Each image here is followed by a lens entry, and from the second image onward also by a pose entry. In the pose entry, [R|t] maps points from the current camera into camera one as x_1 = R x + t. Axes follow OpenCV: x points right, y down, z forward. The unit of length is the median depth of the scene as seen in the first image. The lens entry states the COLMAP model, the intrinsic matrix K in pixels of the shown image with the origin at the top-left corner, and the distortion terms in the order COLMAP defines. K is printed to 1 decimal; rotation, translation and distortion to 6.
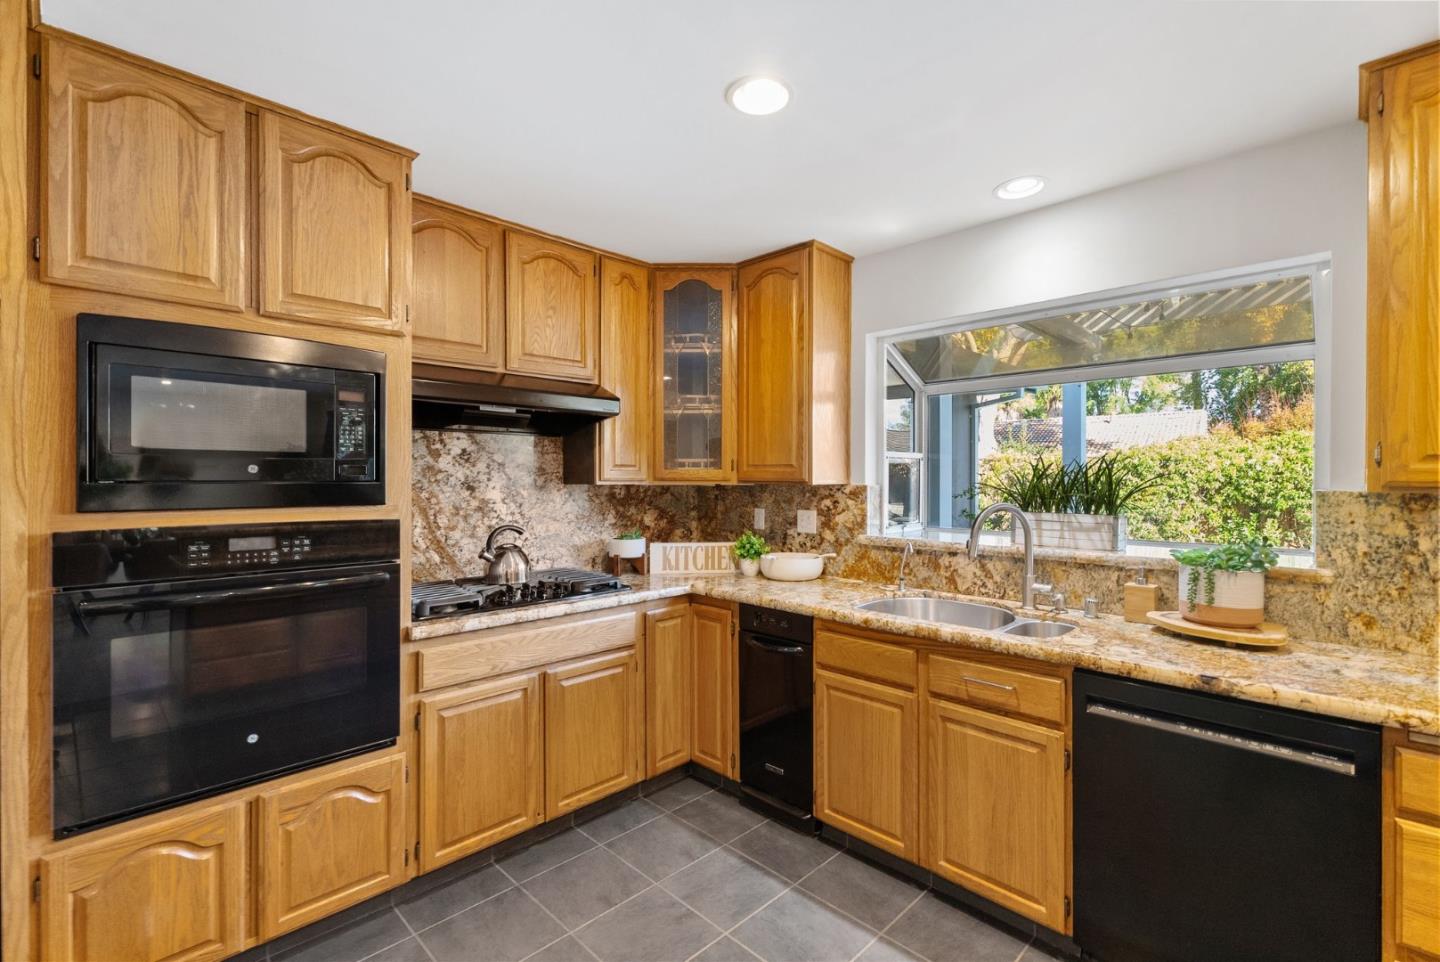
lens RADIAL K [[639.2, 0, 732.7], [0, 639.2, 483.4], [0, 0, 1]] dist [0.001004, -0.001548]
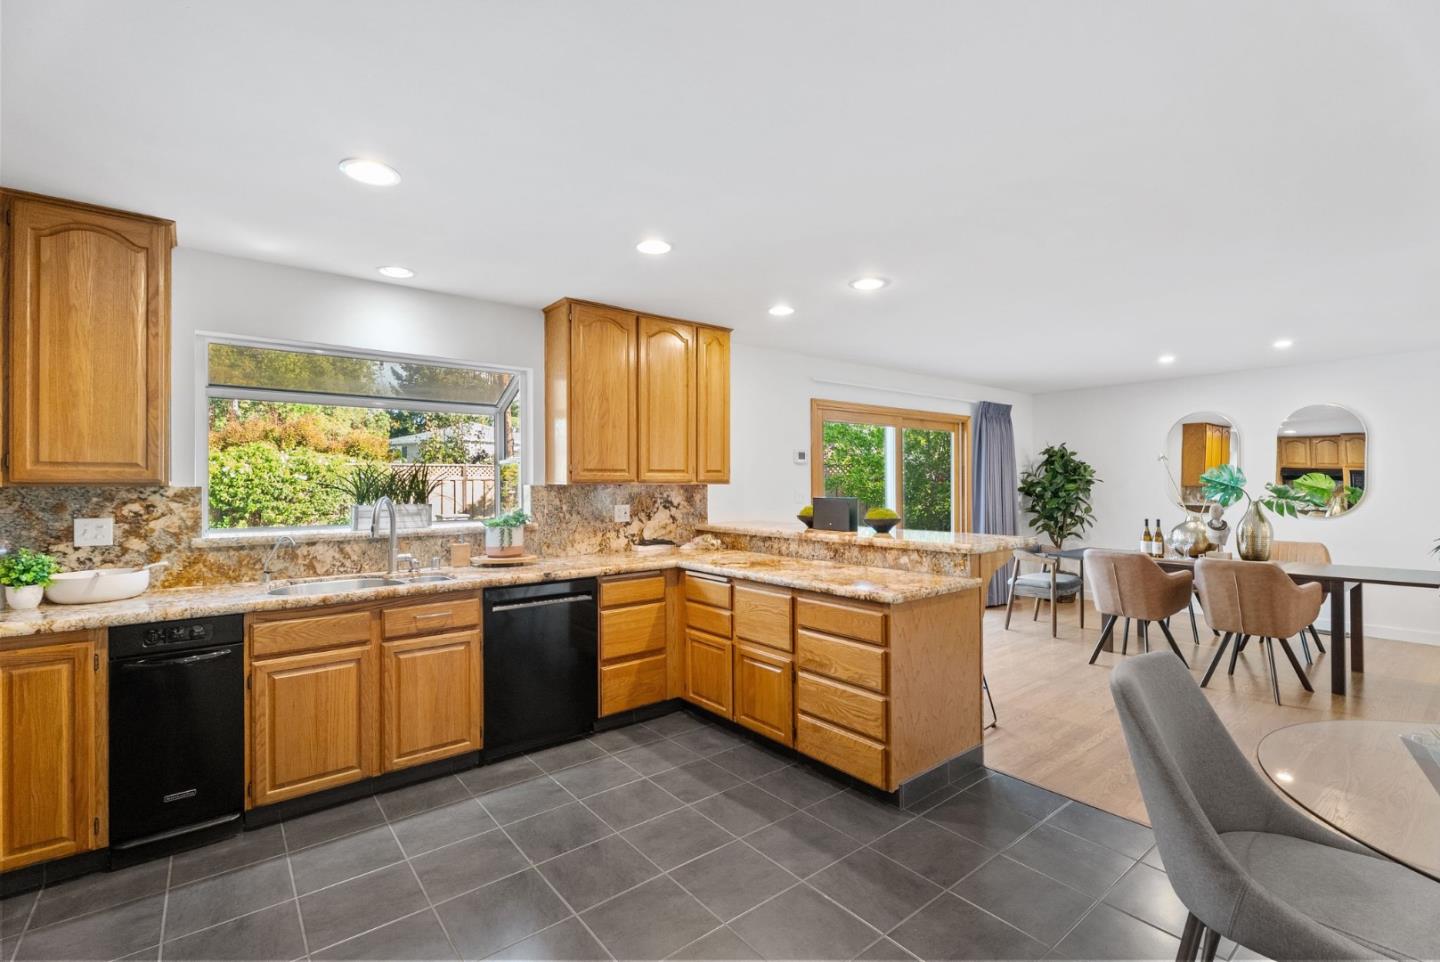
lens RADIAL K [[639.2, 0, 715.2], [0, 639.2, 480.0], [0, 0, 1]] dist [0.001004, -0.001548]
pose [[0.131005, 0.002959, 0.991377, -0.738555], [0.015234, 0.999871, -0.004997, 0.010412], [-0.991265, 0.015757, 0.130943, 0.110171]]
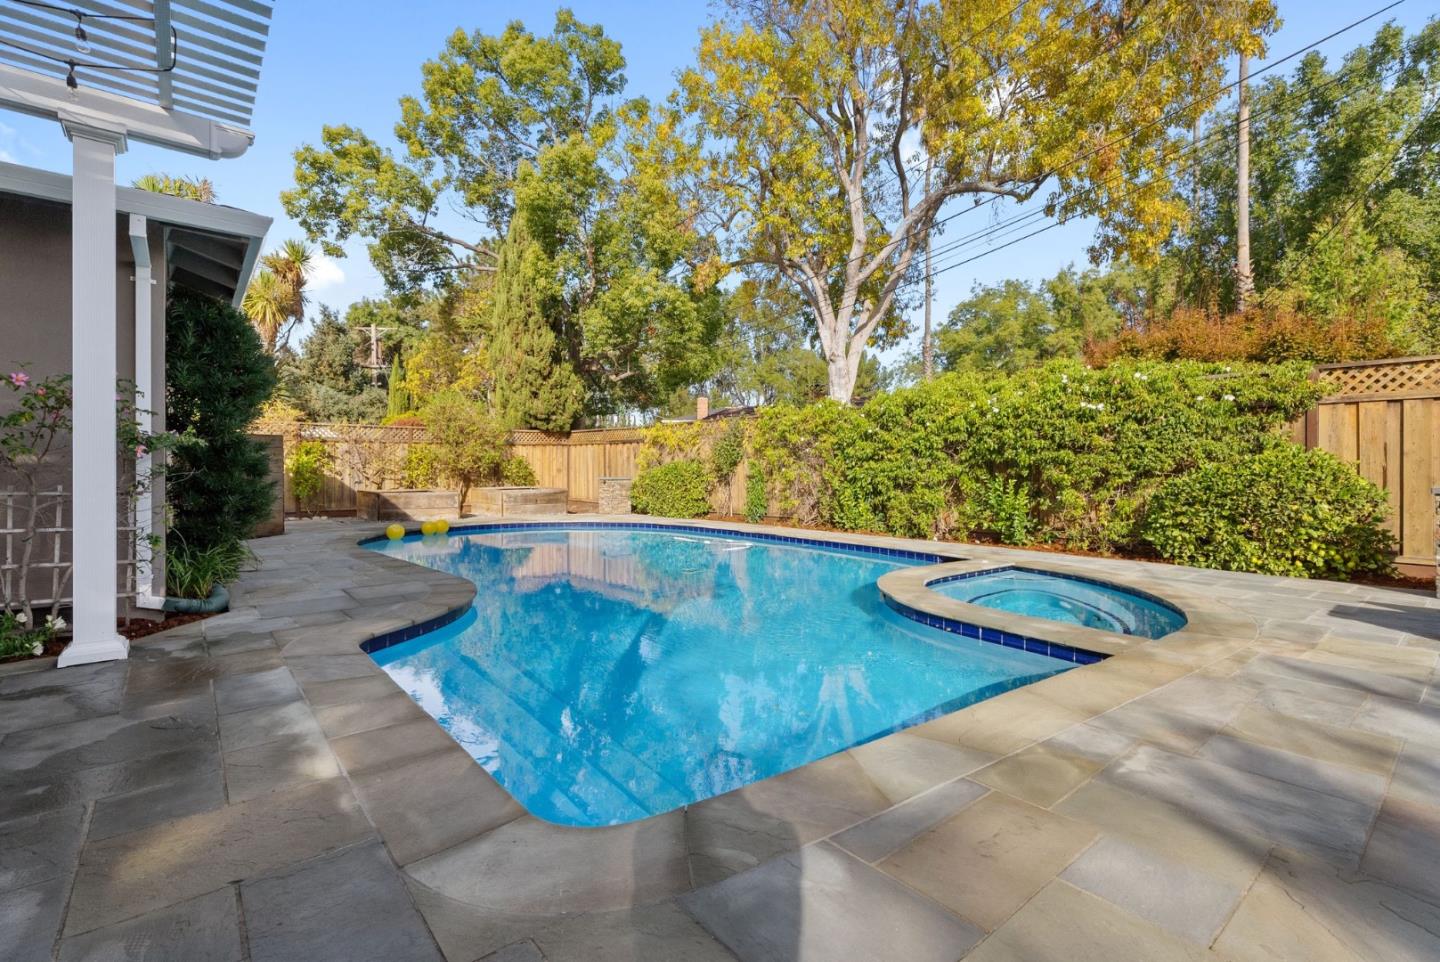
lens RADIAL K [[639.2, 0, 716.2], [0, 639.2, 478.3], [0, 0, 1]] dist [0.001004, -0.001548]
pose [[0.994128, 0.006750, -0.107998, 2.584317], [-0.007144, 0.999969, -0.003268, 0.259572], [0.107972, 0.004021, 0.994146, 1.054874]]
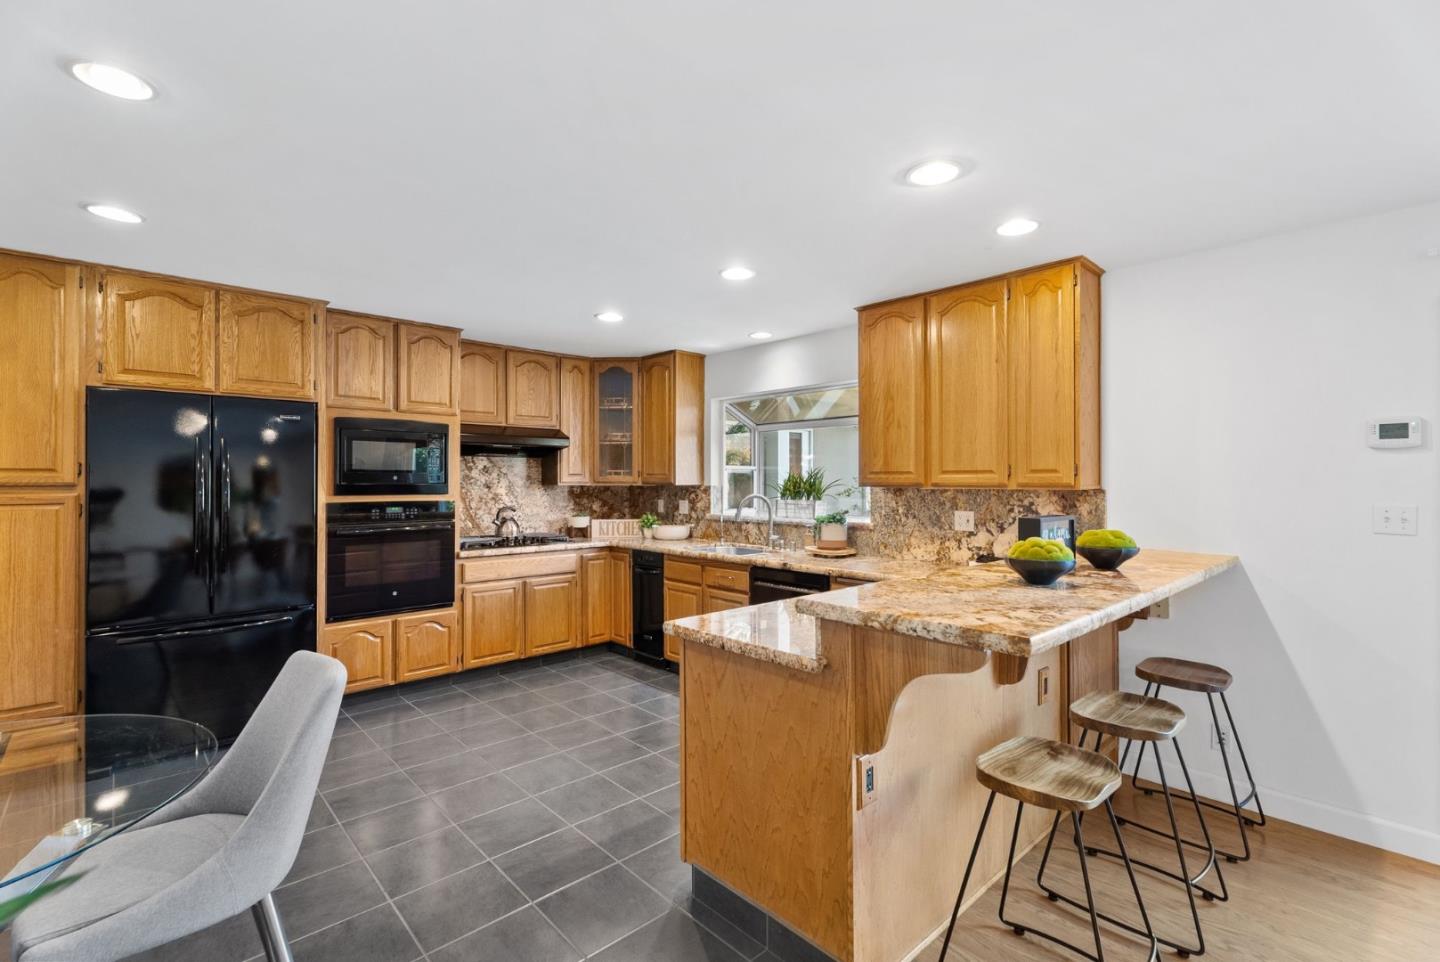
lens RADIAL K [[639.2, 0, 726.9], [0, 639.2, 479.9], [0, 0, 1]] dist [0.001004, -0.001548]
pose [[0.999201, -0.001663, -0.039931, 0.367175], [0.001231, 0.999941, -0.010832, 0.007601], [0.039946, 0.010774, 0.999144, -0.853011]]
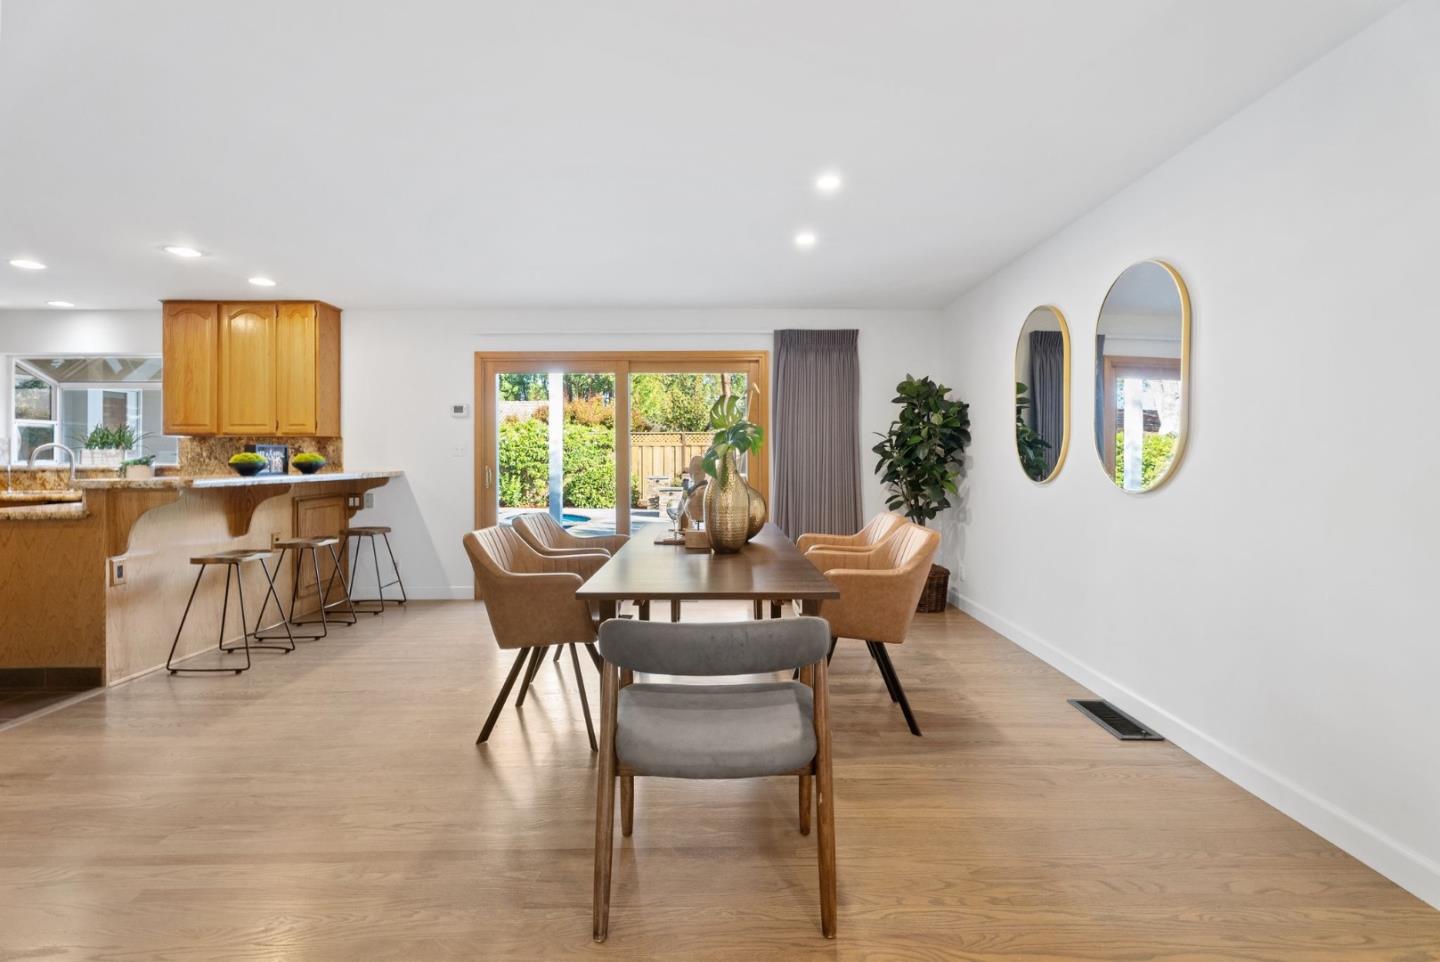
lens RADIAL K [[639.2, 0, 718.0], [0, 639.2, 451.5], [0, 0, 1]] dist [0.001004, -0.001548]
pose [[0.705533, 0.001073, 0.708676, 0.425142], [0.010858, 0.999865, -0.012324, 0.097763], [-0.708594, 0.016389, 0.705426, -1.928472]]
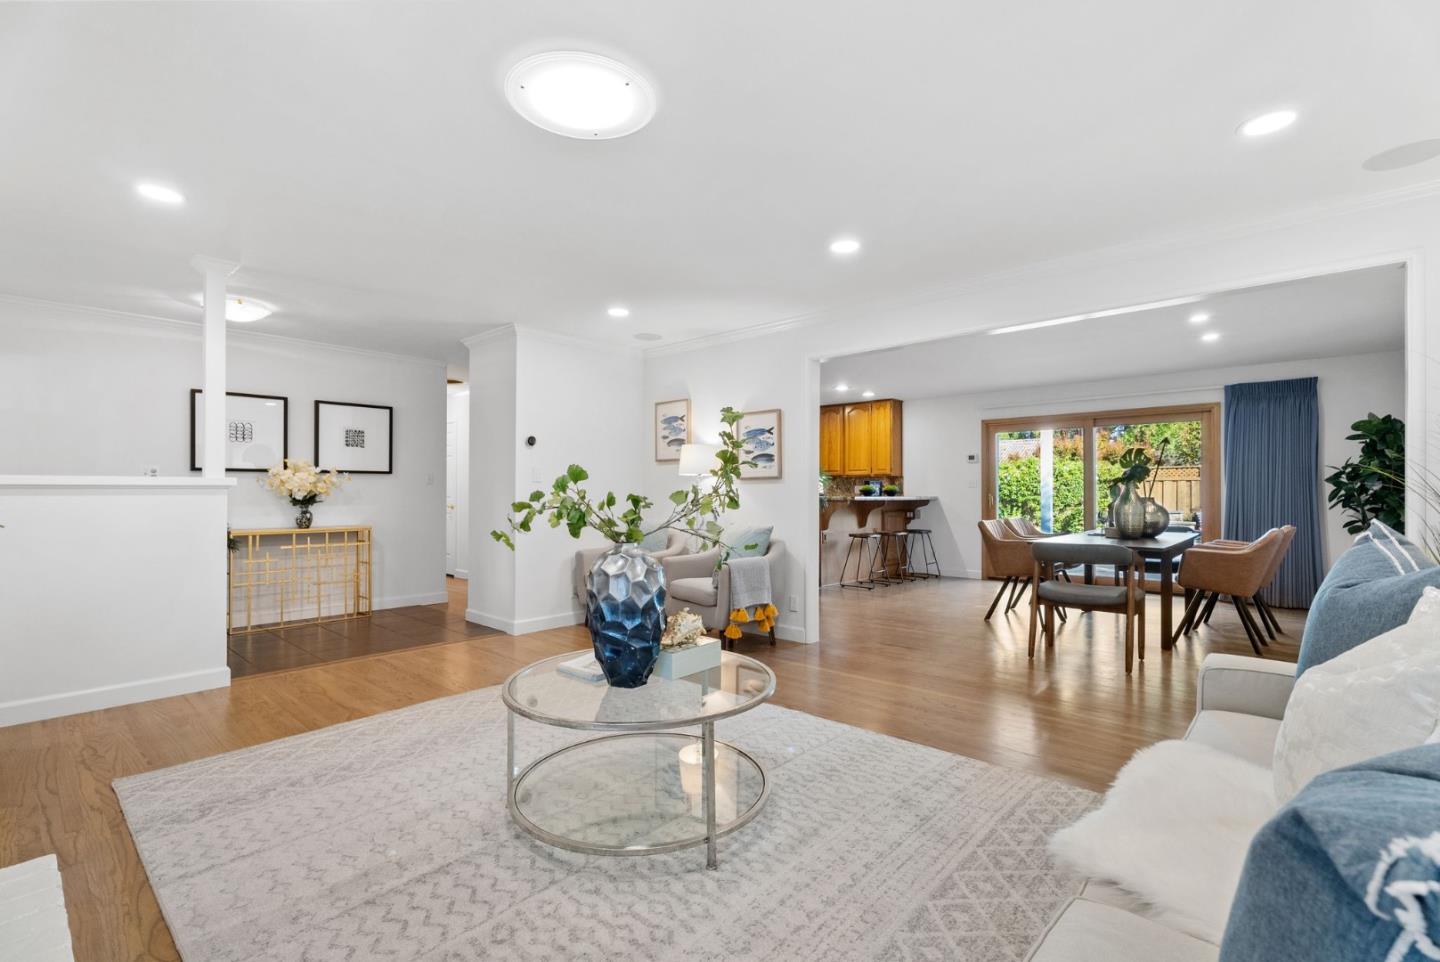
lens RADIAL K [[639.2, 0, 731.1], [0, 639.2, 490.3], [0, 0, 1]] dist [0.001004, -0.001548]
pose [[0.998518, 0.000106, 0.054428, -0.094205], [0.000606, 0.999915, -0.013057, 0.135304], [-0.054425, 0.013071, 0.998432, -3.039441]]
